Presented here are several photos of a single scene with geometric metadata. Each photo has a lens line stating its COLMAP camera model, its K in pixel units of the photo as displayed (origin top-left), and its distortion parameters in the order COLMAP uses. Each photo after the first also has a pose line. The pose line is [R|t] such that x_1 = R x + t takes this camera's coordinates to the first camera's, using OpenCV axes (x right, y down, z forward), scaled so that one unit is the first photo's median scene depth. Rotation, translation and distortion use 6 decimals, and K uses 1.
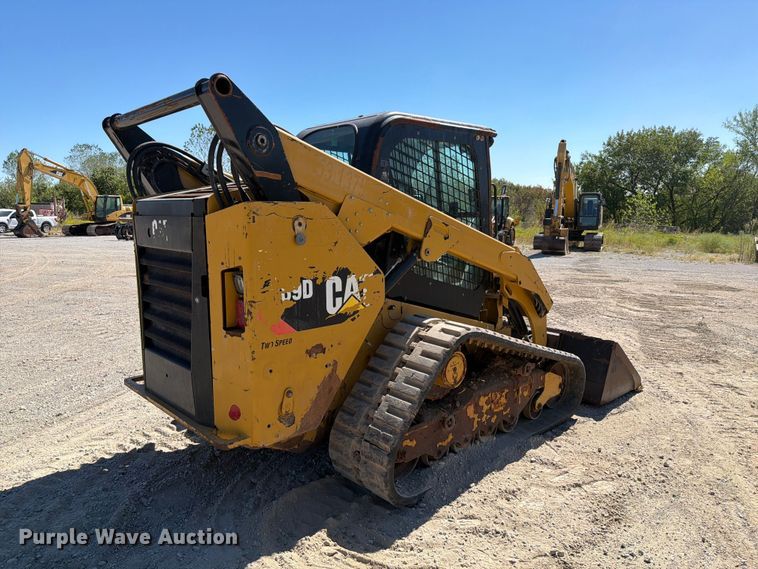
lens RADIAL K [[534.3, 0, 373.7], [0, 534.3, 285.3], [0, 0, 1]] dist [0.104593, -0.144825]
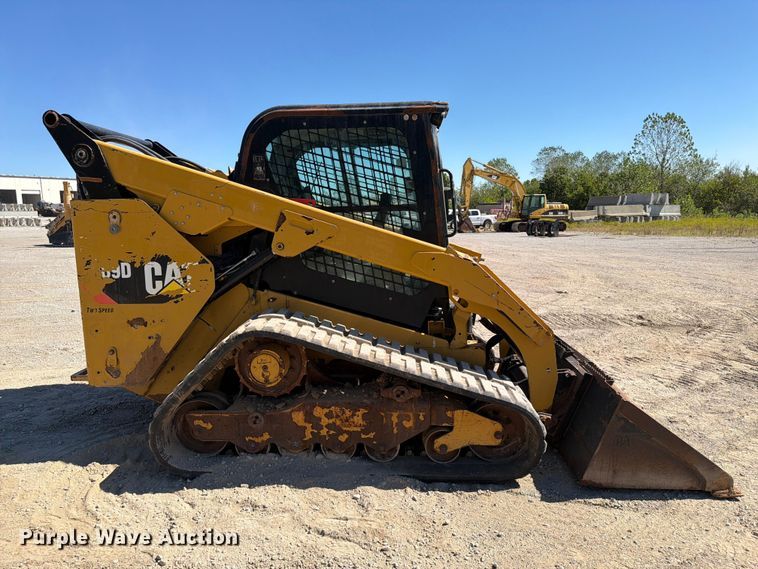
lens RADIAL K [[534.3, 0, 373.7], [0, 534.3, 285.3], [0, 0, 1]] dist [0.104593, -0.144825]
pose [[0.692869, 0.087034, -0.715791, 1.039090], [-0.083166, 0.995710, 0.040566, -0.050605], [0.716251, 0.031422, 0.697135, 0.488719]]
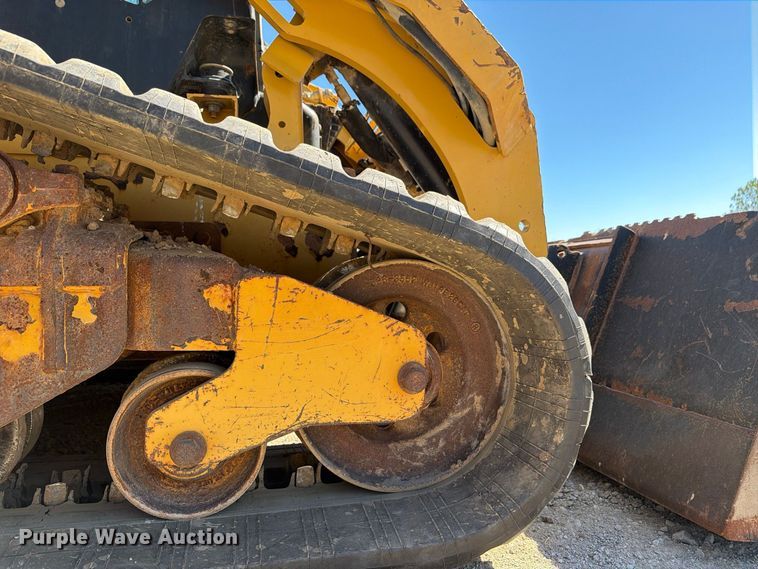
lens RADIAL K [[541.8, 0, 379.0], [0, 541.8, 280.1], [0, 0, 1]] dist [0.100700, -0.150433]
pose [[0.865286, -0.009348, -0.501191, 0.606348], [-0.070399, 0.987651, -0.139963, 0.250507], [0.496310, 0.156391, 0.853943, 1.149889]]
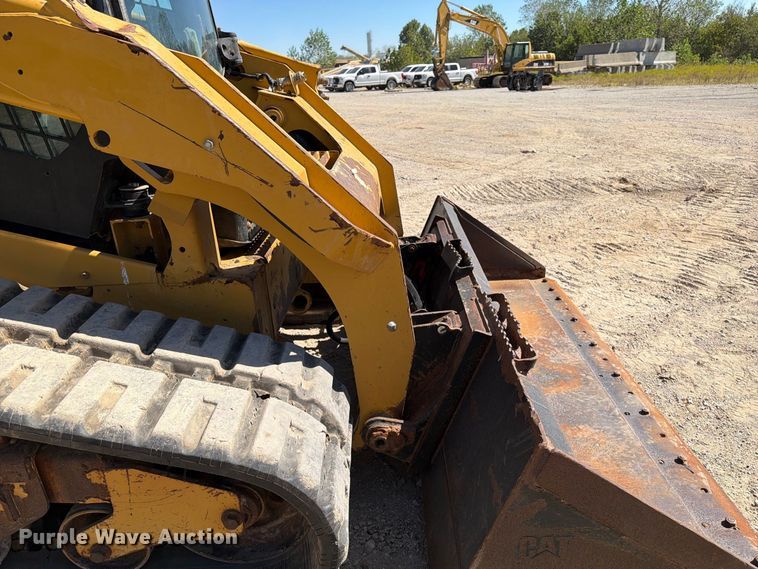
lens RADIAL K [[544.7, 0, 370.3], [0, 544.7, 282.9], [0, 0, 1]] dist [0.004652, -0.001144]
pose [[0.714827, 0.217245, -0.664701, 0.787373], [-0.045602, 0.962979, 0.265691, -0.020121], [0.697813, -0.159611, 0.698270, 1.215959]]
